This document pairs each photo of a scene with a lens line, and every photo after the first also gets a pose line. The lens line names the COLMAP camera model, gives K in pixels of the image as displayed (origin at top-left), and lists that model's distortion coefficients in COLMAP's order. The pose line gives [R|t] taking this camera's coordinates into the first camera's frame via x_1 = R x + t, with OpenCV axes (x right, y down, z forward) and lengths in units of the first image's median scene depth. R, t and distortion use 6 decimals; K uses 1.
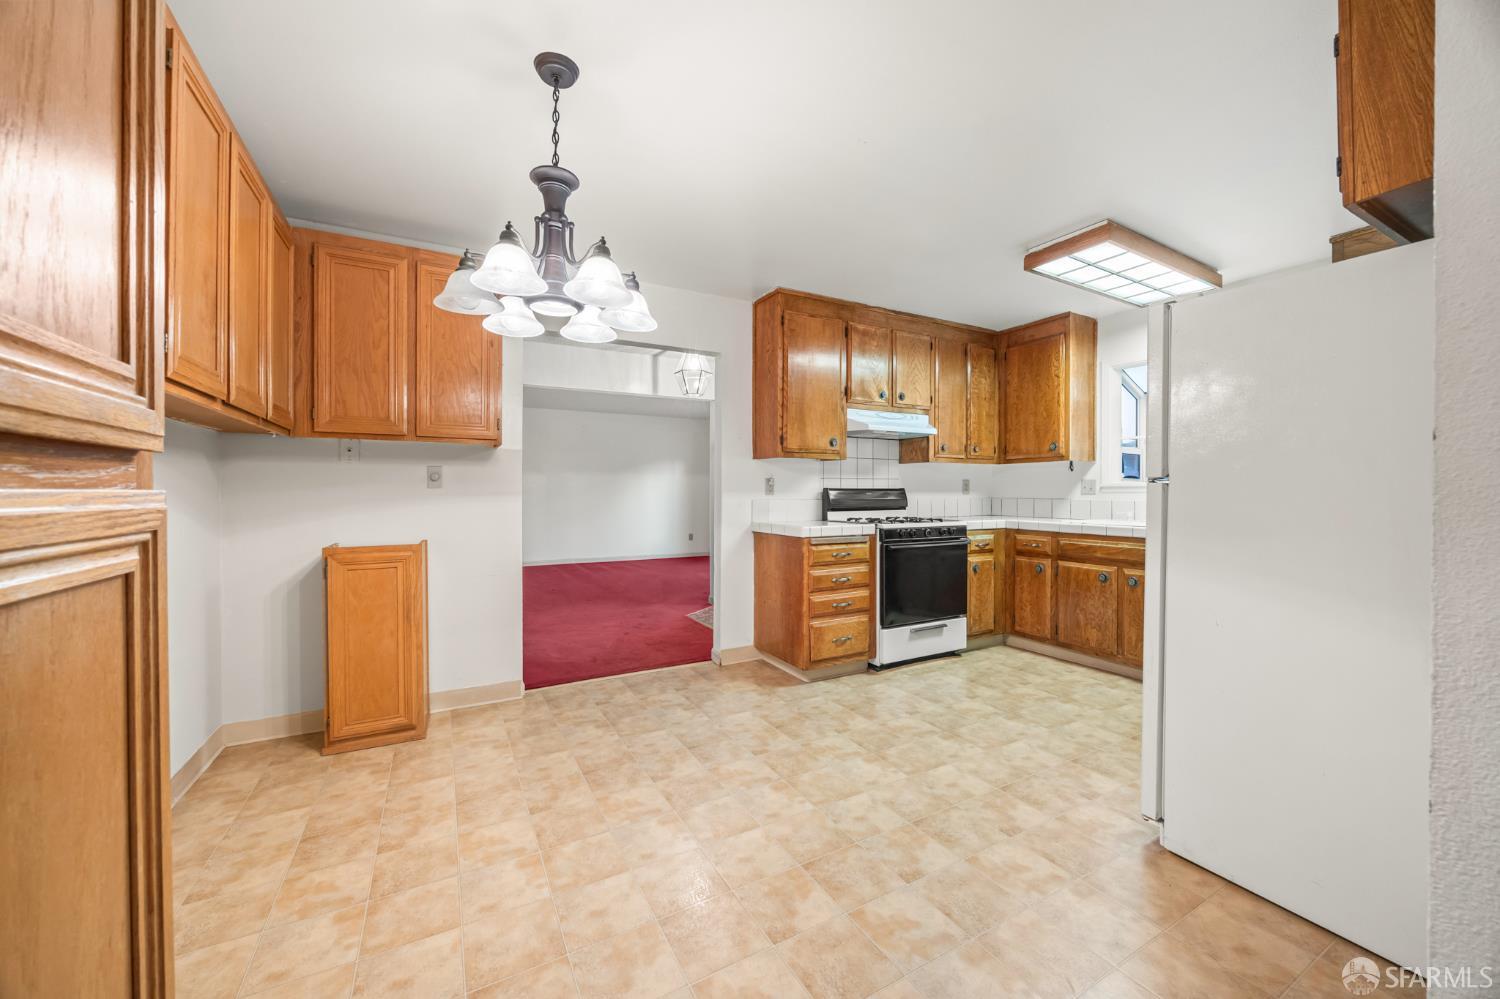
lens RADIAL K [[569.4, 0, 749.0], [0, 569.4, 498.4], [0, 0, 1]] dist [-0.006215, -0.000008]
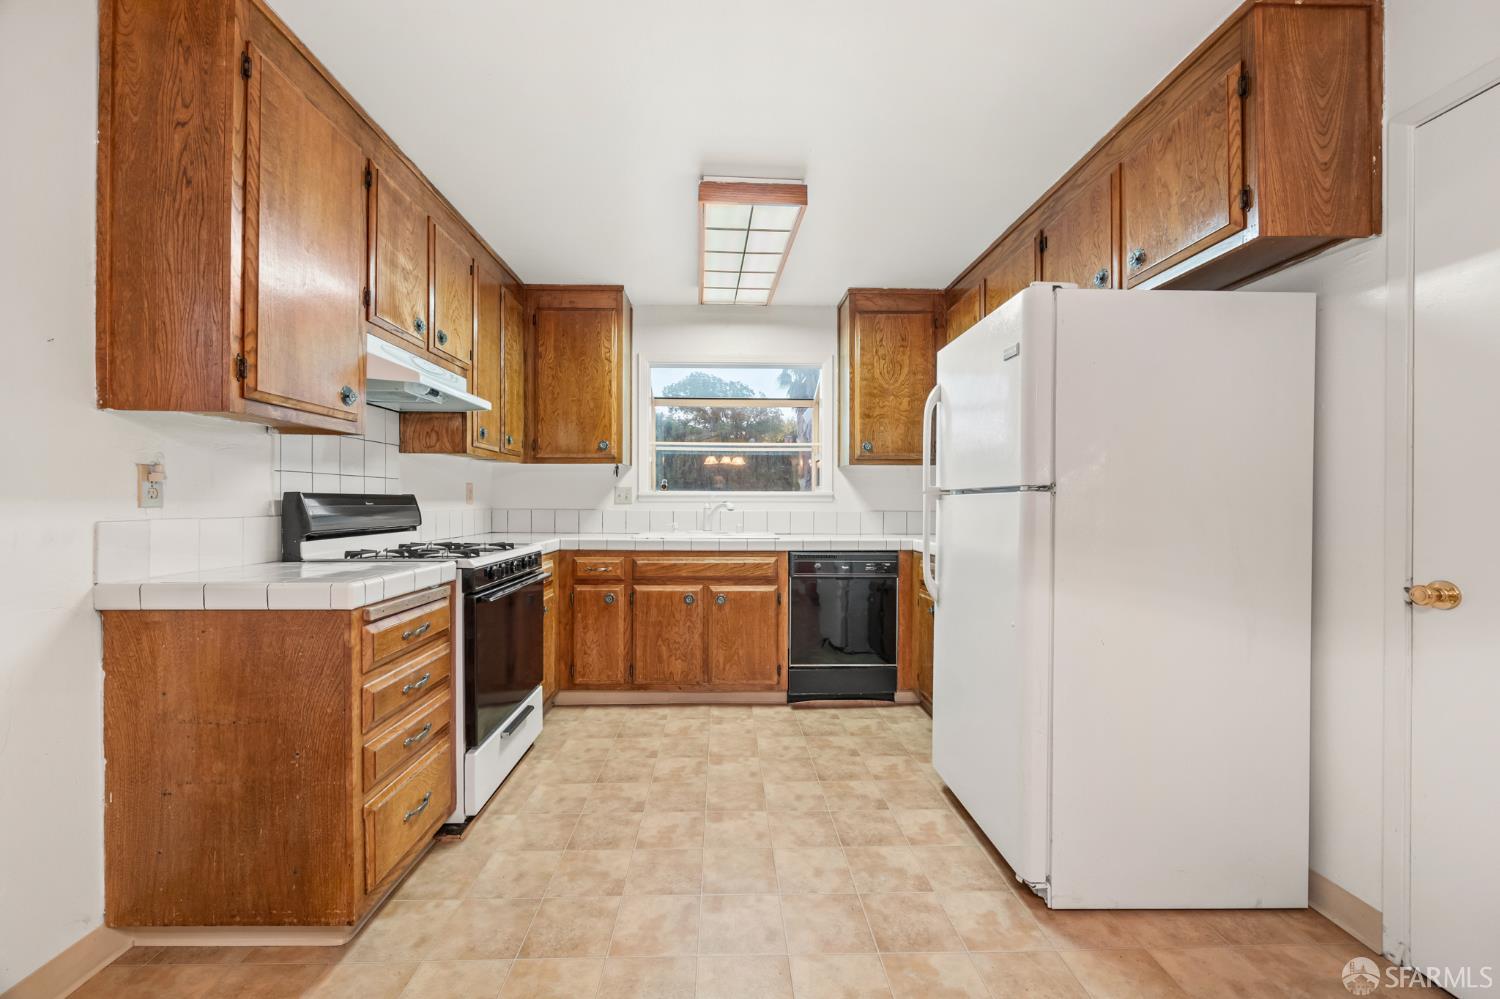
lens RADIAL K [[588.6, 0, 742.0], [0, 588.6, 505.8], [0, 0, 1]] dist [-0.008057, 0.000289]
pose [[0.457998, -0.005299, 0.888937, -0.134016], [0.007973, 0.999966, 0.001853, -0.004861], [-0.888917, 0.006239, 0.458025, 0.472897]]
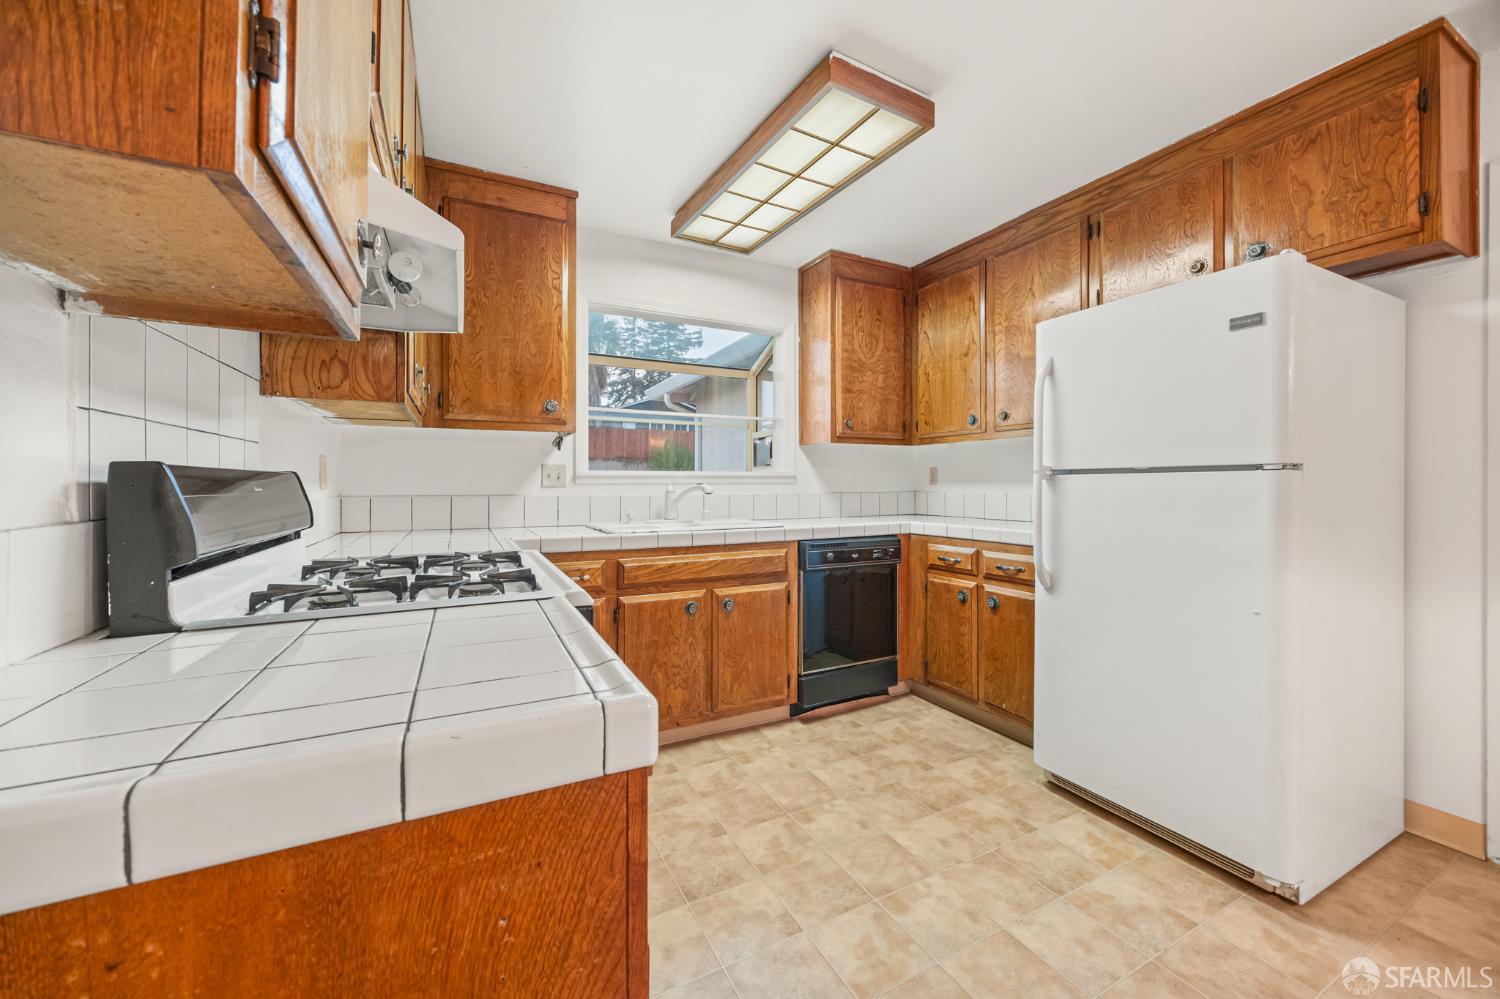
lens RADIAL K [[569.4, 0, 760.3], [0, 569.4, 485.8], [0, 0, 1]] dist [-0.006215, -0.000008]
pose [[0.020589, -0.003654, 0.999781, -0.054964], [0.013713, 0.999900, 0.003372, -0.008291], [-0.999694, 0.013640, 0.020637, 0.833412]]
